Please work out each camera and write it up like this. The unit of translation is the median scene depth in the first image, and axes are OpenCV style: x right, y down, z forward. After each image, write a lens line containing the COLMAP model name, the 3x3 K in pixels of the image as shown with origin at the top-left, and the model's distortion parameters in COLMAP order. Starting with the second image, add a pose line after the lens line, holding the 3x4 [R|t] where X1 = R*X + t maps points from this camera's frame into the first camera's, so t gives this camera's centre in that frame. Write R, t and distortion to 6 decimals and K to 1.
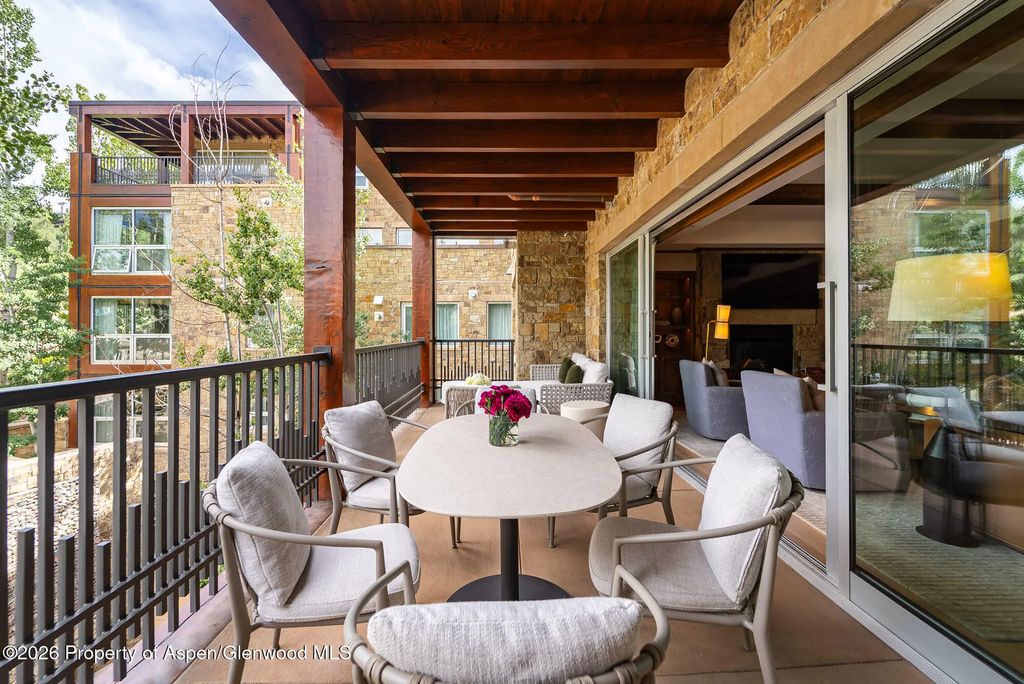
lens RADIAL K [[415.2, 0, 510.9], [0, 415.2, 332.6], [0, 0, 1]] dist [0.001886, 0.000120]
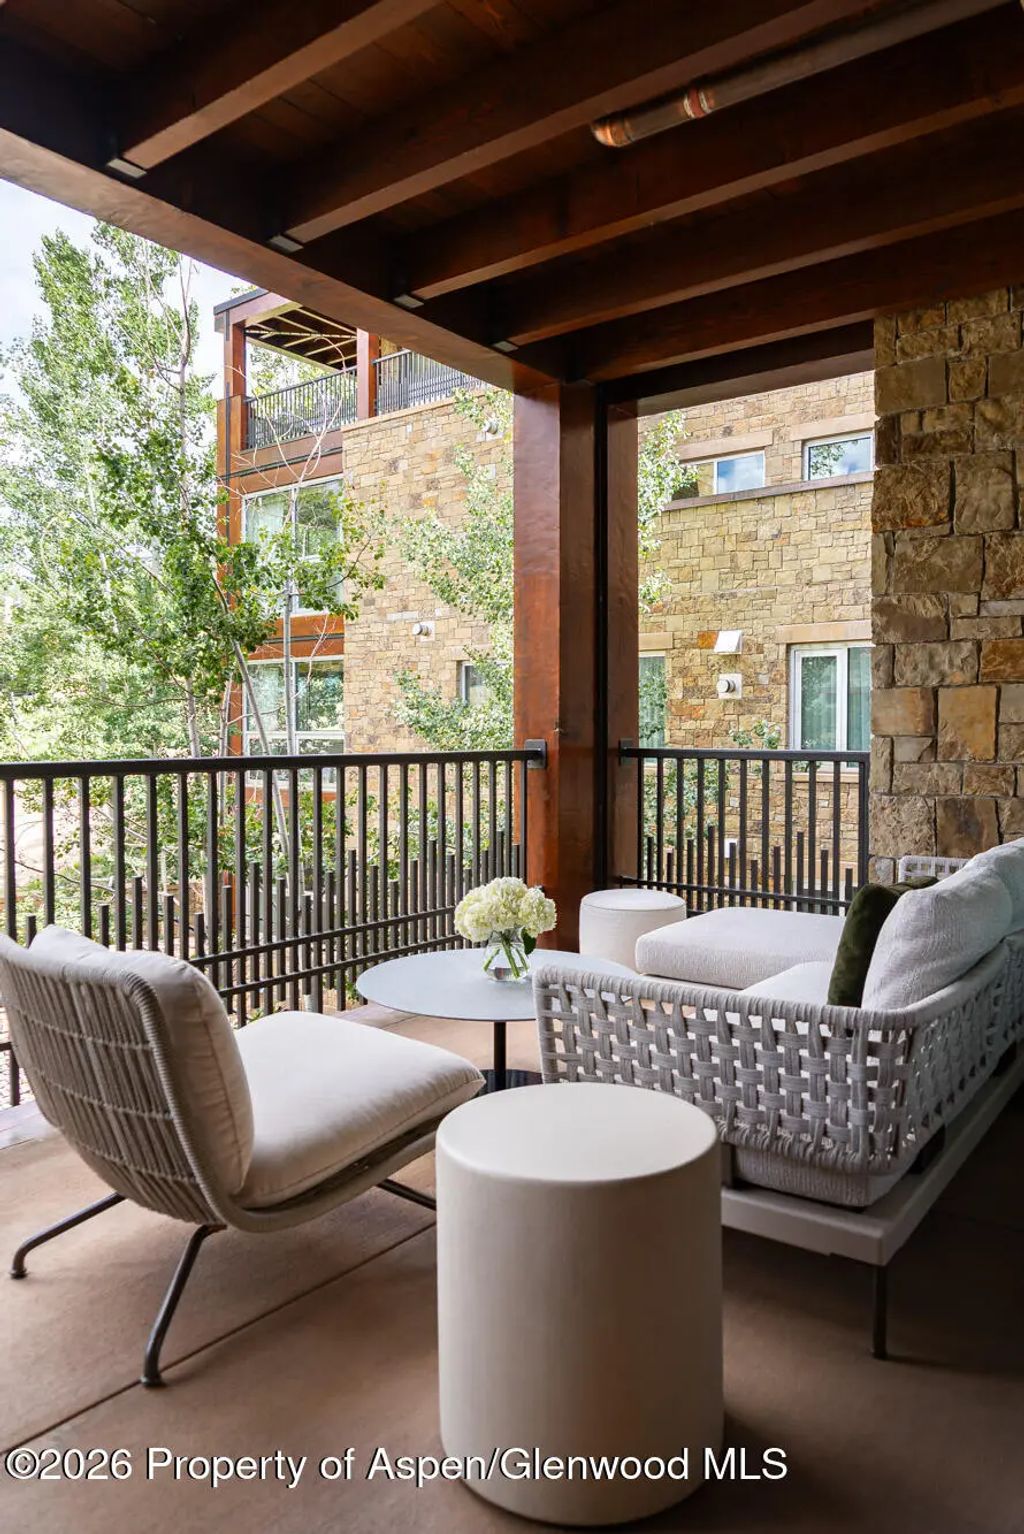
lens RADIAL K [[1038.9, 0, 511.6], [0, 1038.9, 757.4], [0, 0, 1]] dist [-0.009011, -0.001328]
pose [[0.789987, 0.019020, -0.612828, 0.096106], [-0.004679, 0.999677, 0.024995, 0.001971], [0.613105, -0.016879, 0.789821, 0.150472]]
